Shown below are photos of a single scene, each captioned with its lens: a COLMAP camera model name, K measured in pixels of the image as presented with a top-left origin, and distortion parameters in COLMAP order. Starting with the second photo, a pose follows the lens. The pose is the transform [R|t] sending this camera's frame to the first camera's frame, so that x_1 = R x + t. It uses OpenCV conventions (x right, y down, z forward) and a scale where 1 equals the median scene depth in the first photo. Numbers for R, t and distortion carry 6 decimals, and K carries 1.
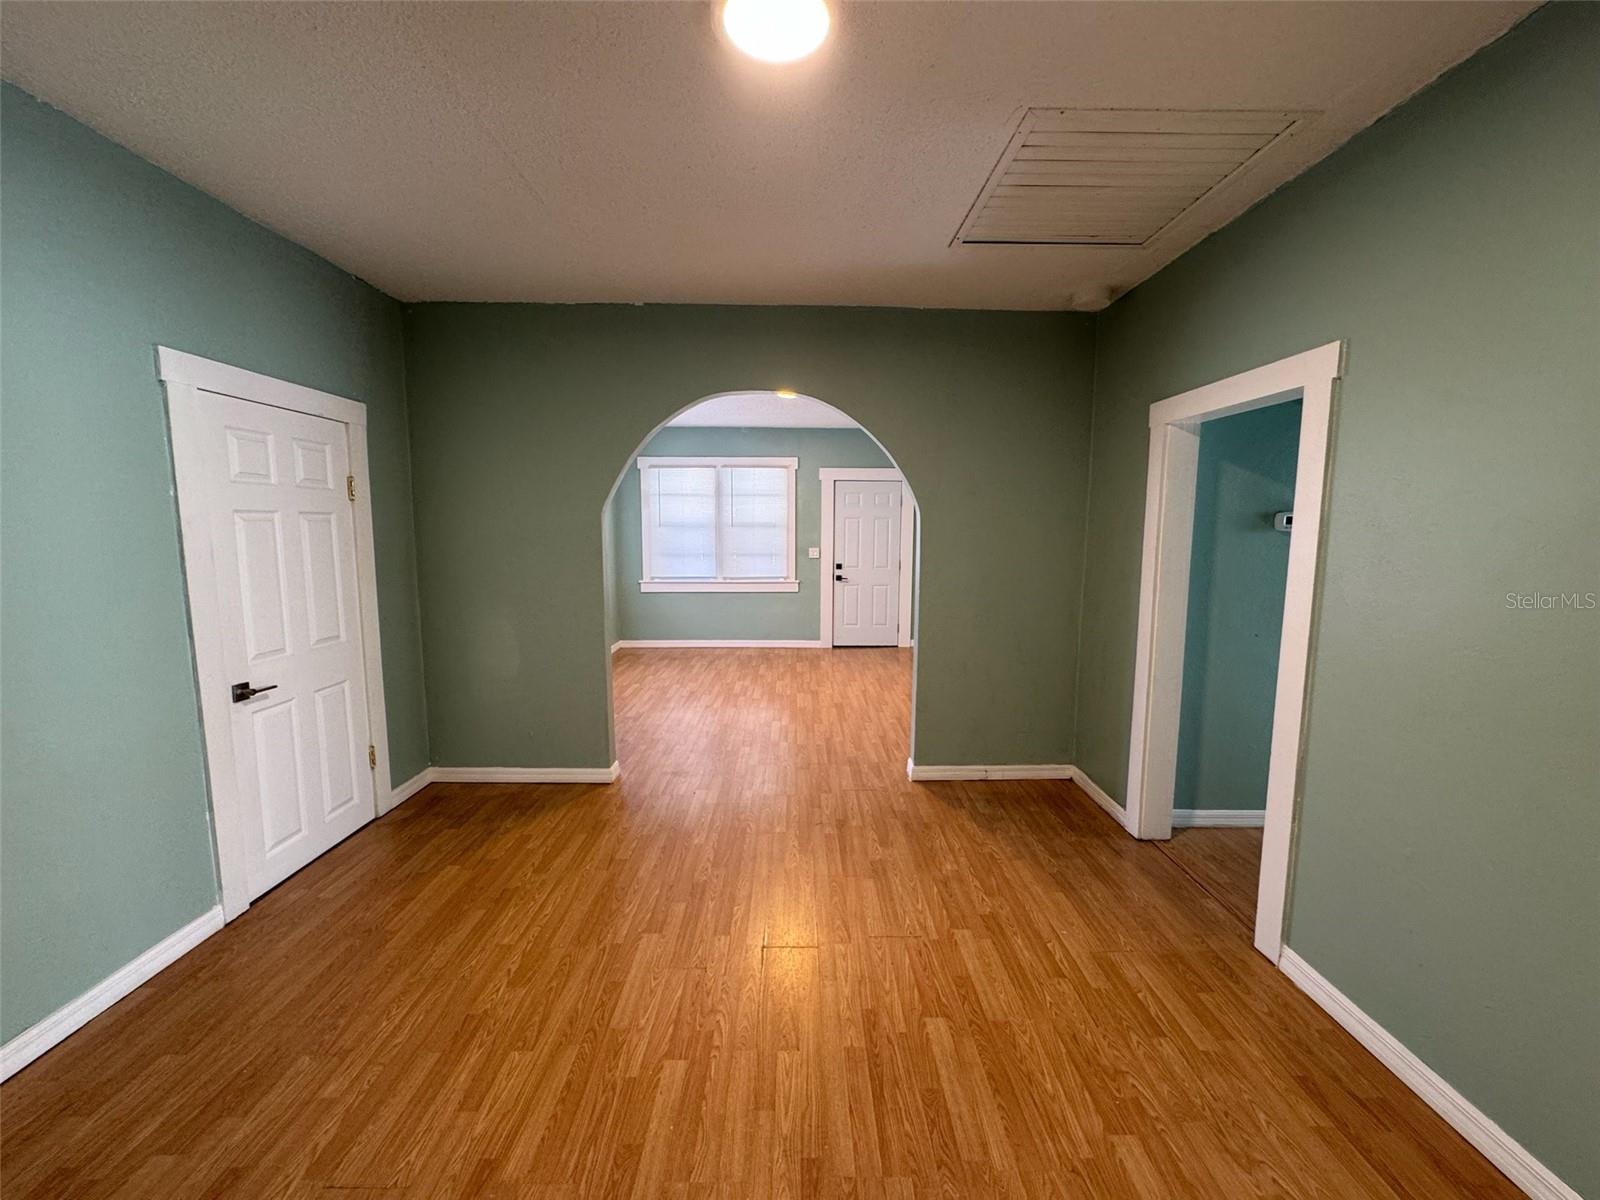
lens RADIAL K [[640.7, 0, 800.9], [0, 640.7, 596.4], [0, 0, 1]] dist [-0.000568, 0.000325]
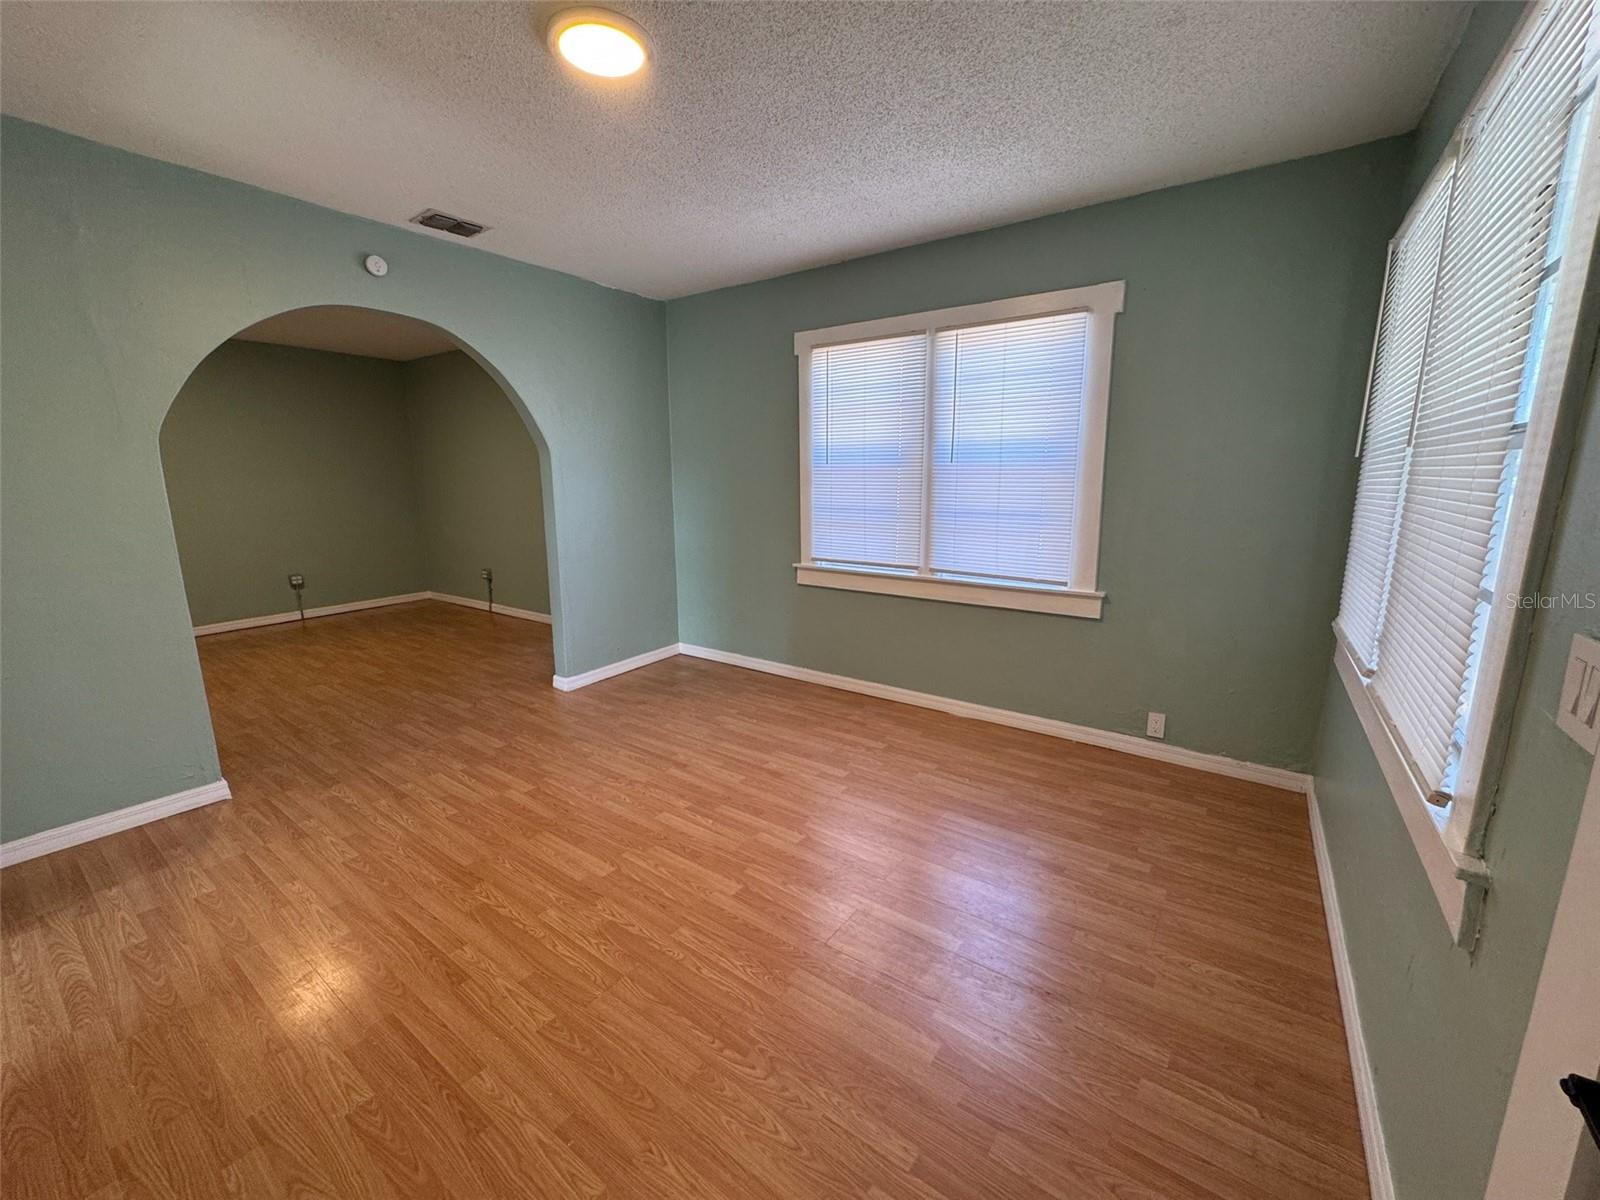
lens RADIAL K [[640.7, 0, 800.9], [0, 640.7, 596.4], [0, 0, 1]] dist [-0.000568, 0.000325]
pose [[-0.590628, 0.158101, -0.791305, 0.299437], [-0.084245, 0.963179, 0.255321, -0.178194], [0.802534, 0.217463, -0.555561, 1.735477]]
